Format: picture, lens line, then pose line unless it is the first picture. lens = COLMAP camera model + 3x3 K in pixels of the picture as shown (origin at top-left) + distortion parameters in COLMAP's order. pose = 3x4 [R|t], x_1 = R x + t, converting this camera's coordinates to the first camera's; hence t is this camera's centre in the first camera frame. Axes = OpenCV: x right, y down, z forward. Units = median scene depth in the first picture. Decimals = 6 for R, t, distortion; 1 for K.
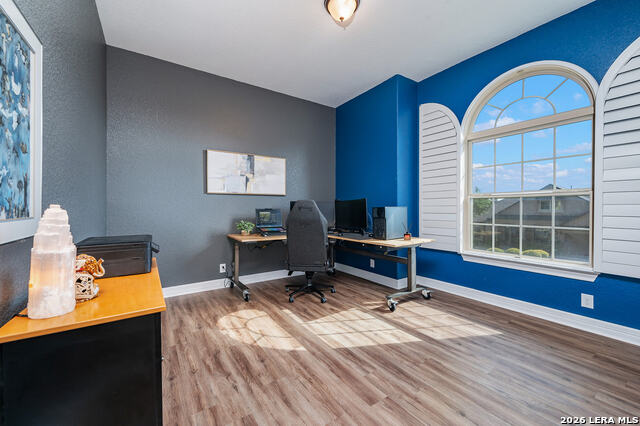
lens RADIAL K [[253.8, 0, 320.0], [0, 253.8, 213.0], [0, 0, 1]] dist [-0.000166, -0.000010]
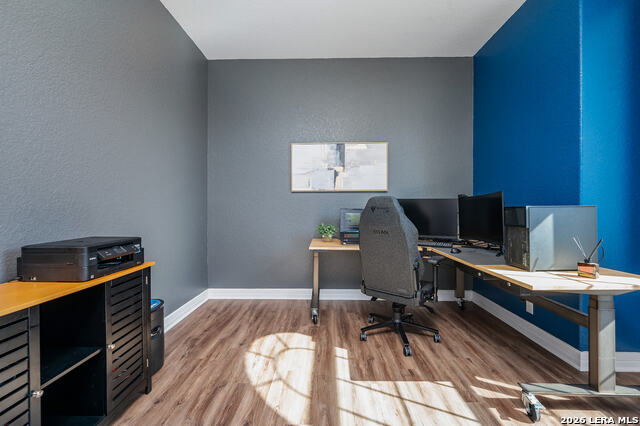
lens RADIAL K [[272.2, 0, 320.0], [0, 272.2, 213.0], [0, 0, 1]] dist [0.001845, 0.000010]
pose [[0.815436, 0.009097, -0.578776, 0.205791], [-0.011577, 0.999933, -0.000594, -0.002846], [0.578731, 0.007185, 0.815487, 0.275134]]
